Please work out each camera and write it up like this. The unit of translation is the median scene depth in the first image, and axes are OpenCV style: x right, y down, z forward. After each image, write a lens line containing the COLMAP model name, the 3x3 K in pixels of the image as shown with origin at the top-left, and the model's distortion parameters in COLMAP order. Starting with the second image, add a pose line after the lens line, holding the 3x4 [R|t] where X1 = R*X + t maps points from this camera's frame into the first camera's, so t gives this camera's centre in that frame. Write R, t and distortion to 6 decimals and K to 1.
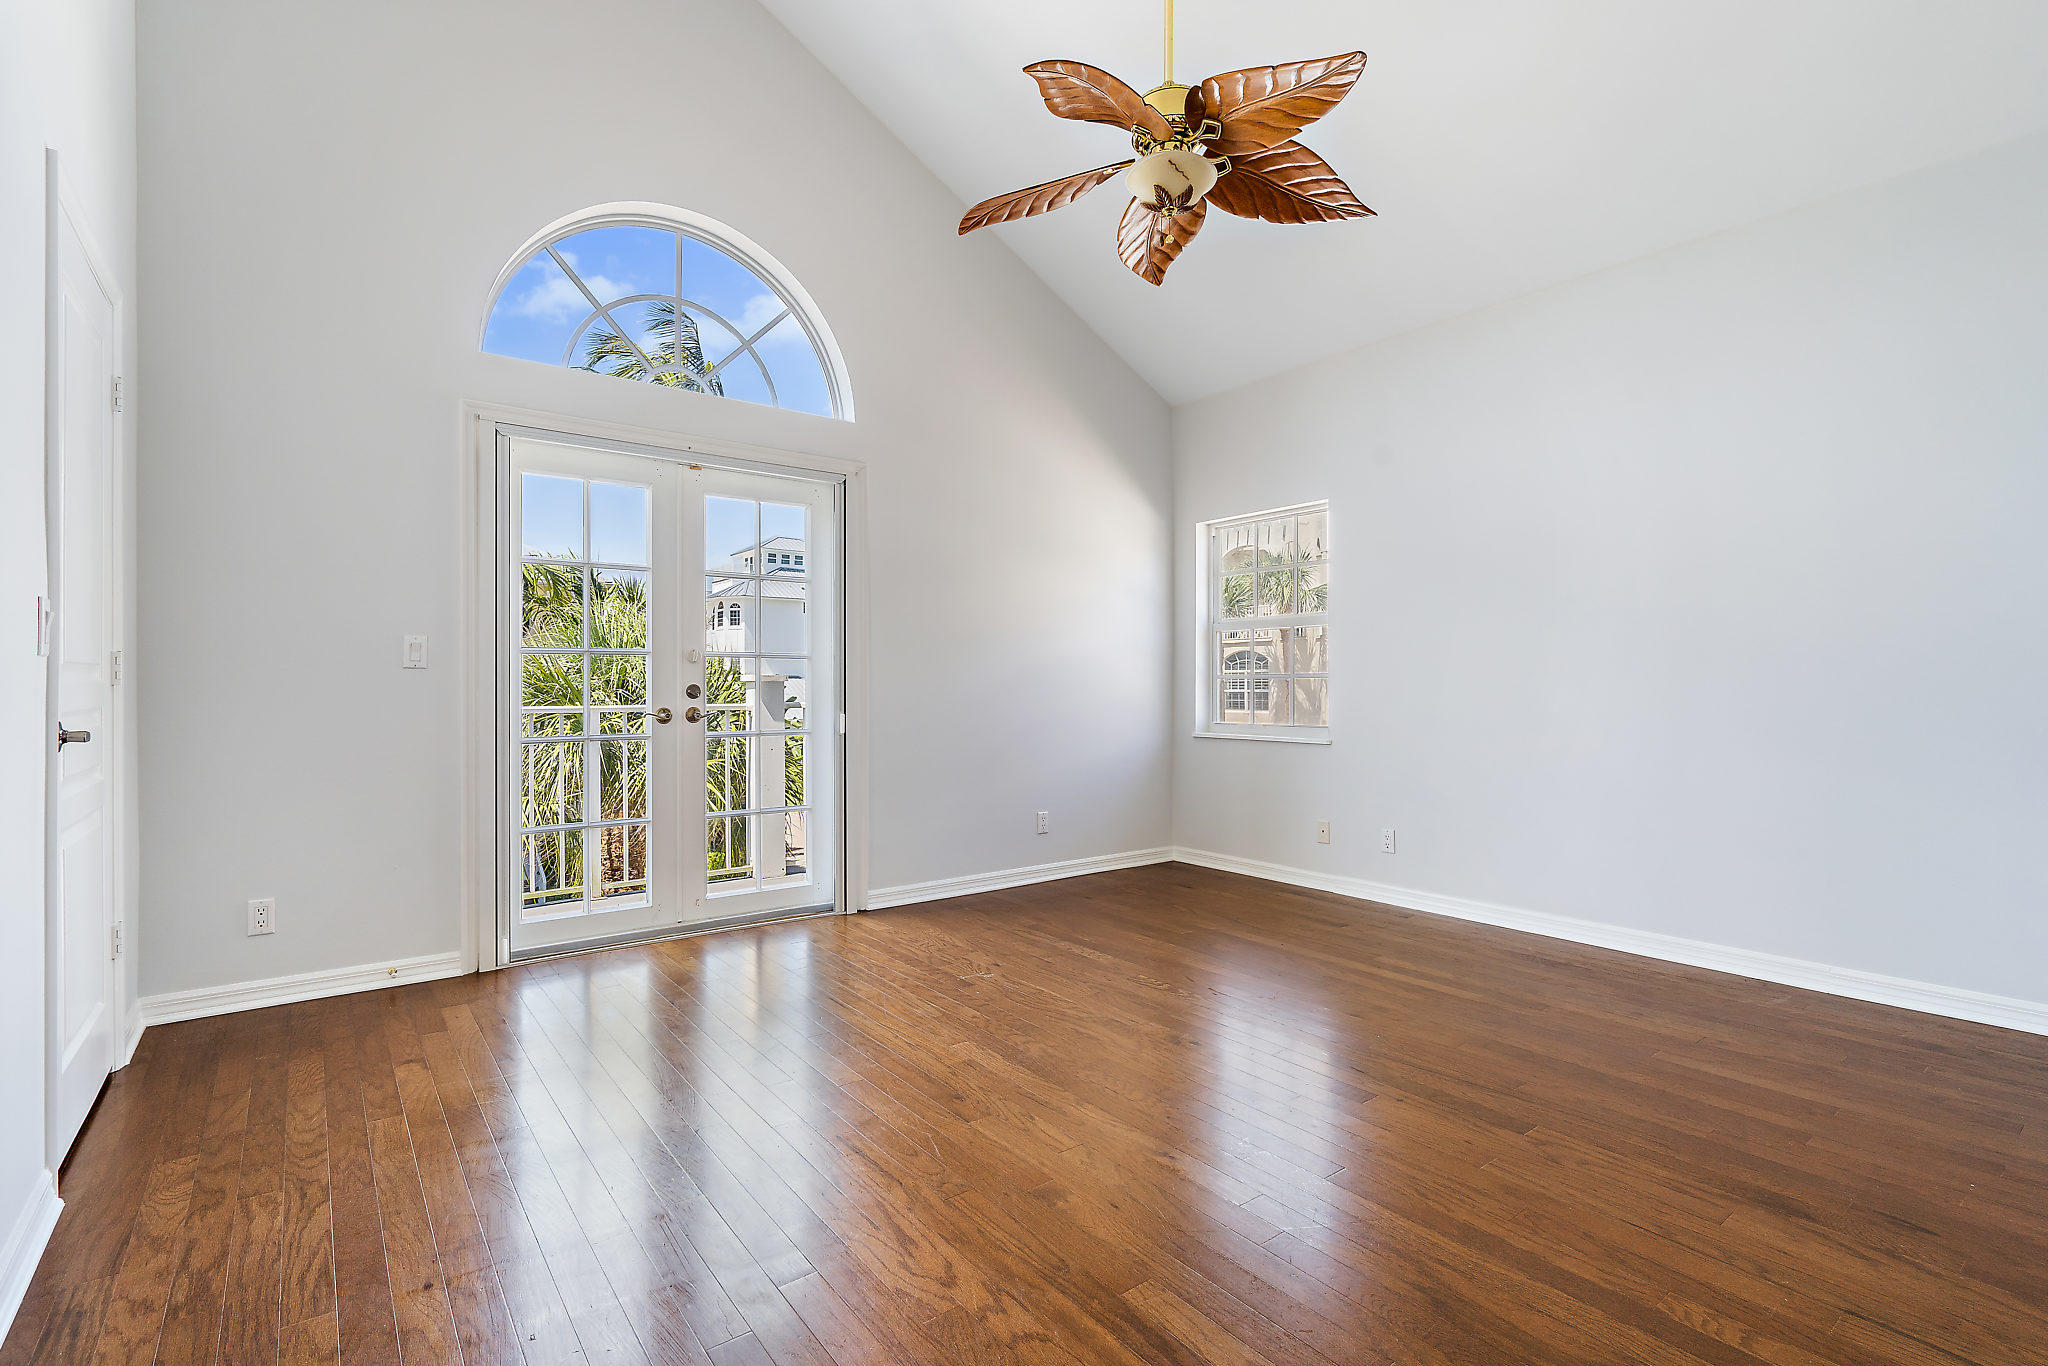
lens RADIAL K [[928.2, 0, 1034.0], [0, 928.2, 682.7], [0, 0, 1]] dist [-0.001459, -0.000101]
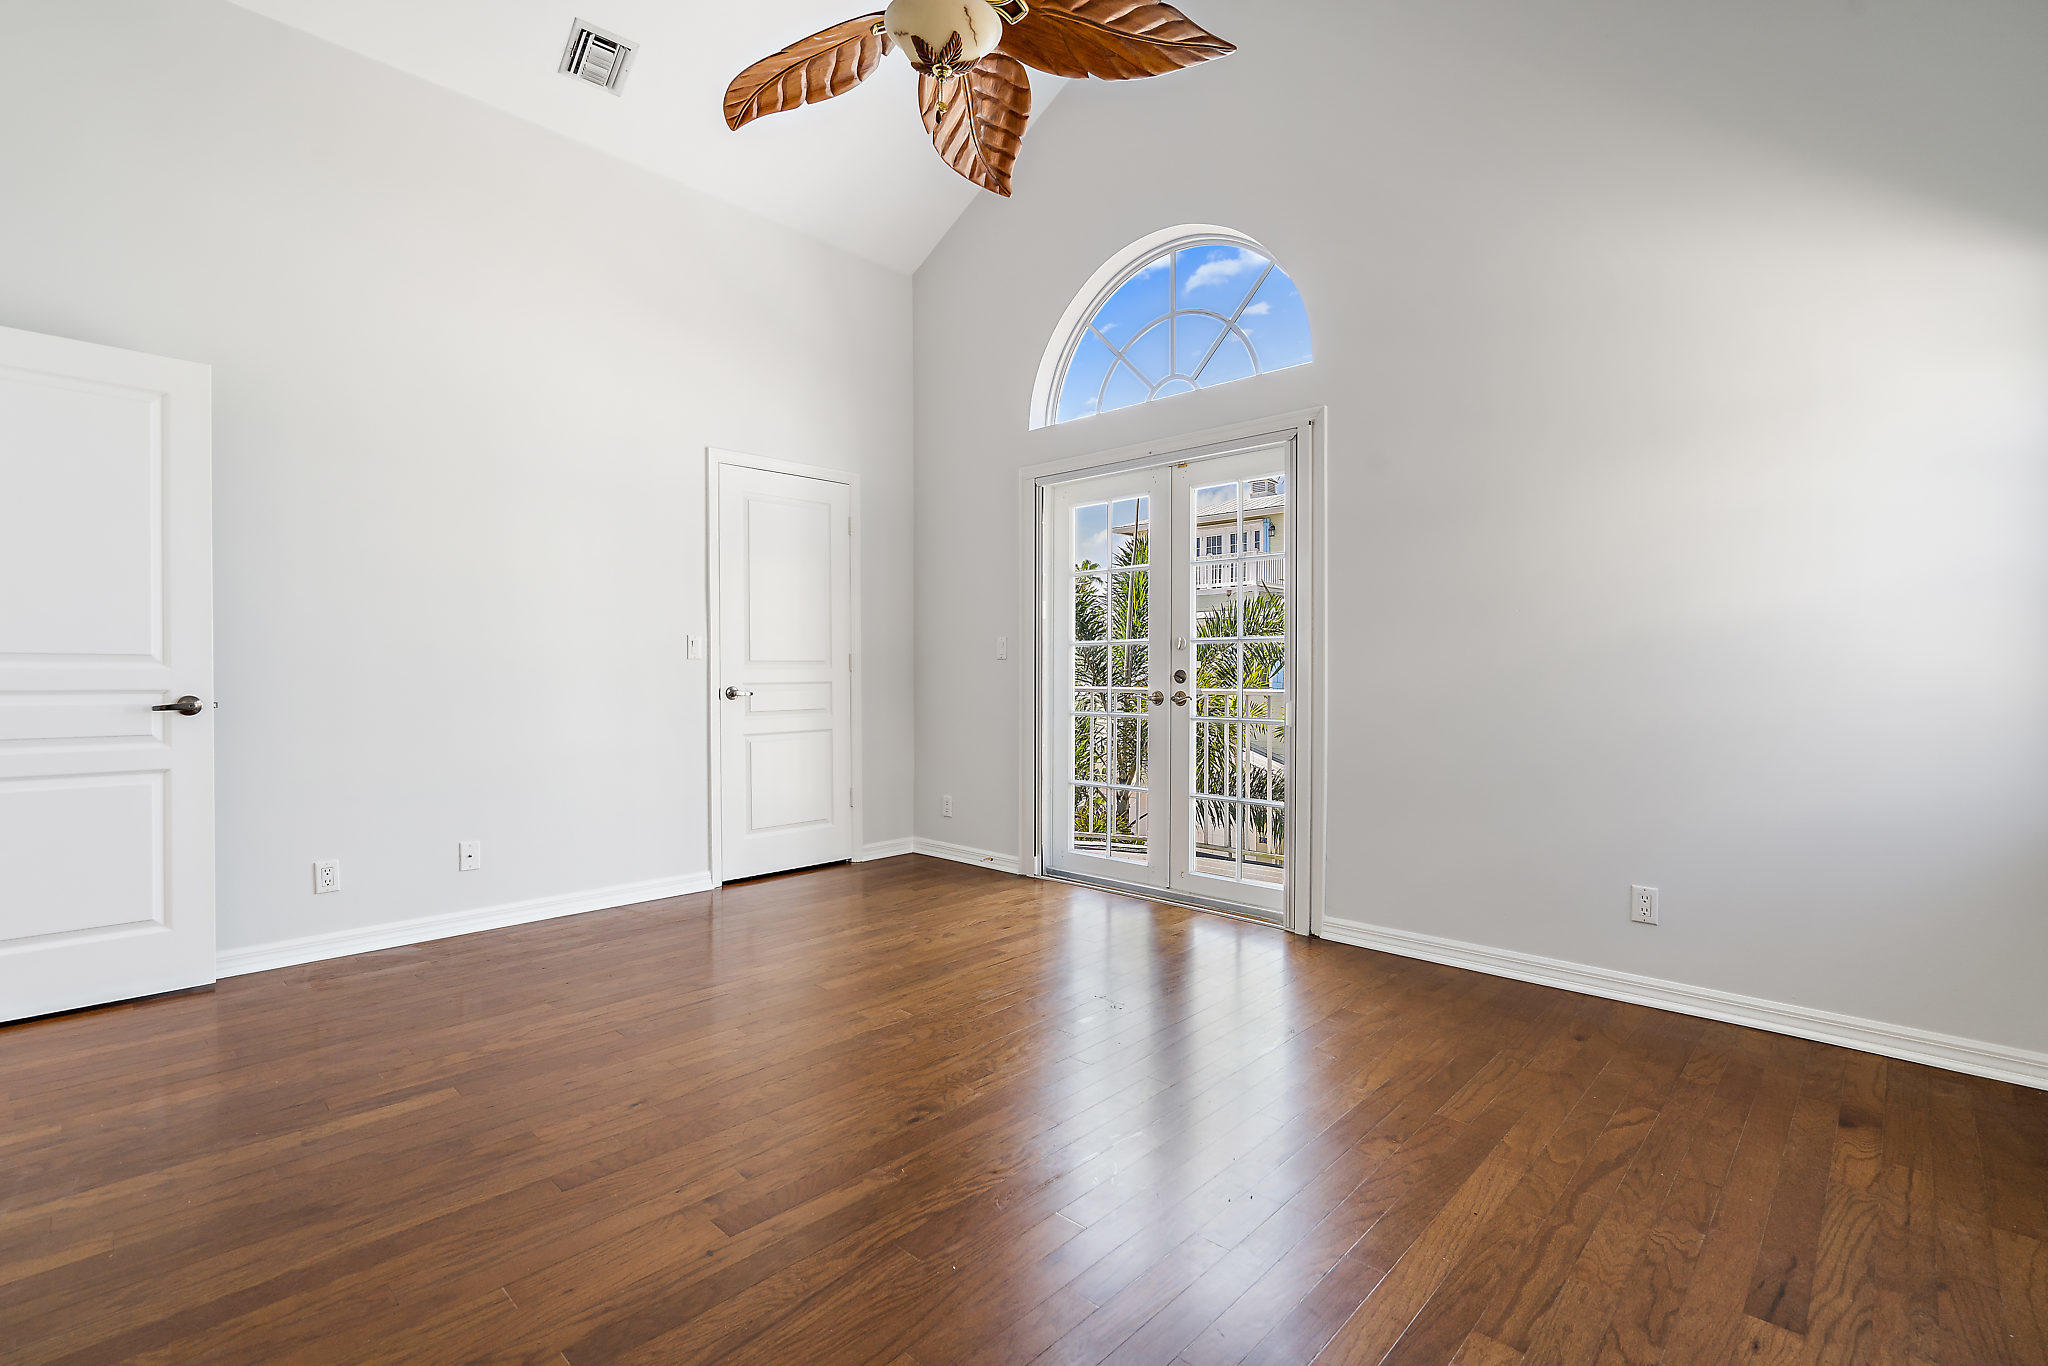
lens RADIAL K [[928.2, 0, 1031.3], [0, 928.2, 678.1], [0, 0, 1]] dist [-0.001459, -0.000101]
pose [[0.150320, 0.008163, -0.988604, 0.708092], [0.003275, 0.999956, 0.008755, 0.001435], [0.988632, -0.004553, 0.150286, 0.711786]]
